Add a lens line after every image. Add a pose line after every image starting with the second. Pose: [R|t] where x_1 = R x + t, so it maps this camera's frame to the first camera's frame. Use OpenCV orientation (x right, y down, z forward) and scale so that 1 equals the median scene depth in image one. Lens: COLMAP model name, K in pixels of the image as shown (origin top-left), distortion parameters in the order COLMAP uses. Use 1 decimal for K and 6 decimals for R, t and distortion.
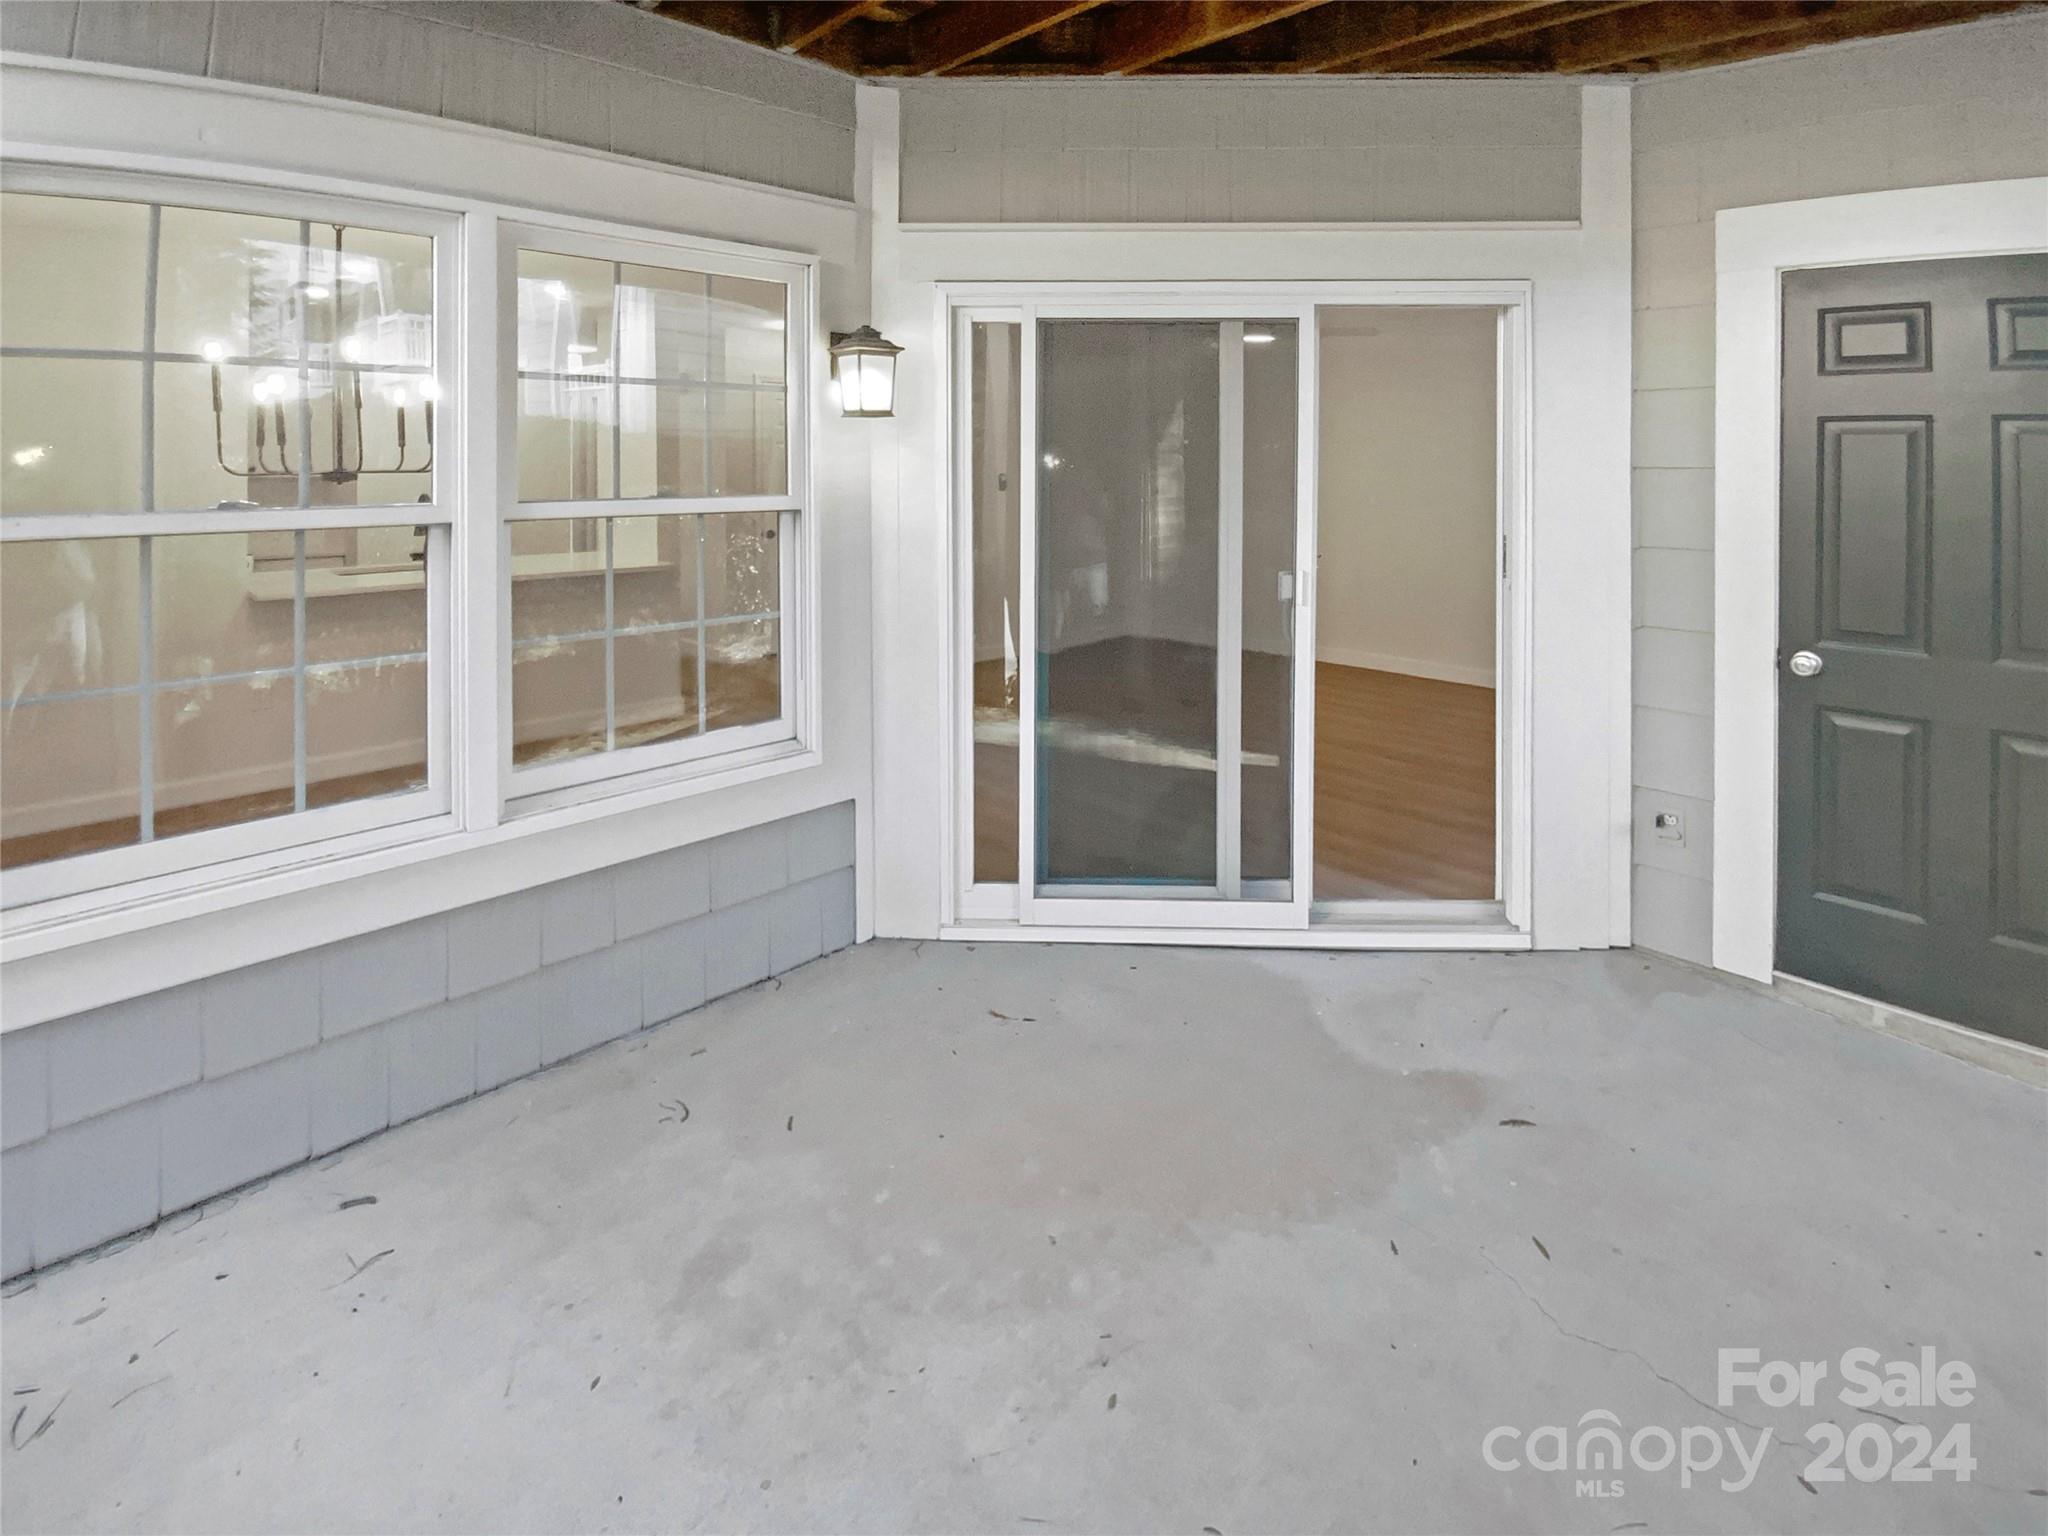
lens RADIAL K [[1003.5, 0, 1022.6], [0, 1003.5, 614.1], [0, 0, 1]] dist [-0.002929, -0.000256]
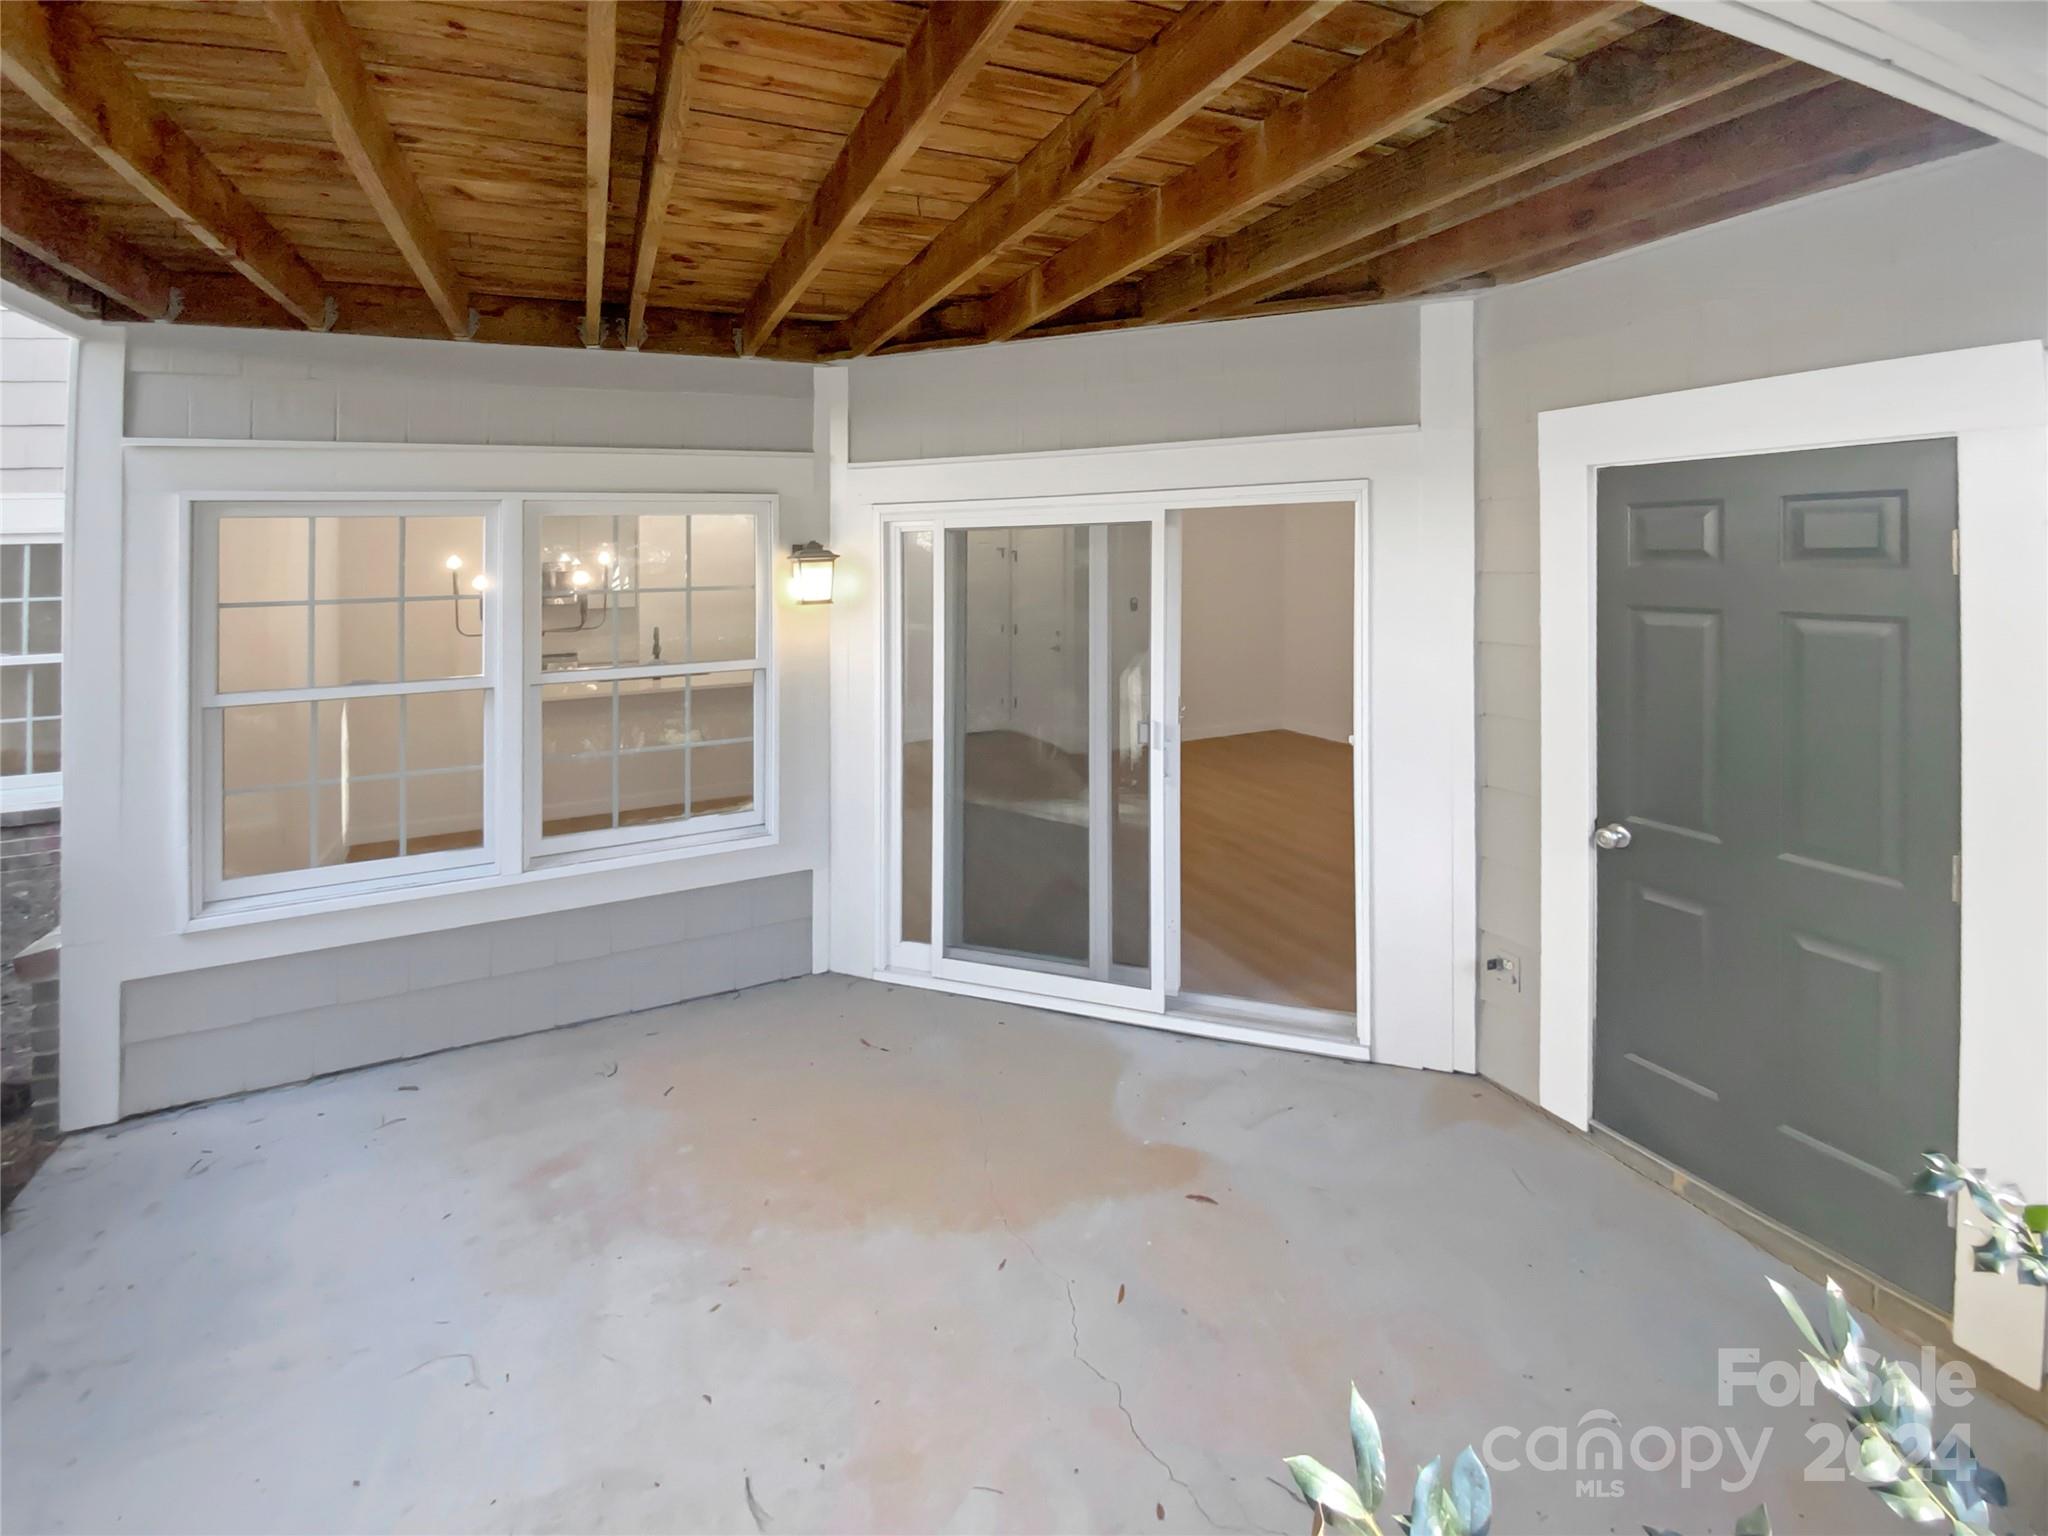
lens RADIAL K [[838.9, 0, 1018.9], [0, 838.9, 690.7], [0, 0, 1]] dist [-0.001309, -0.000638]
pose [[0.952806, 0.038618, -0.301114, 0.440622], [-0.038578, 0.999237, 0.006082, -0.085351], [0.301119, 0.005821, 0.953569, -0.035778]]
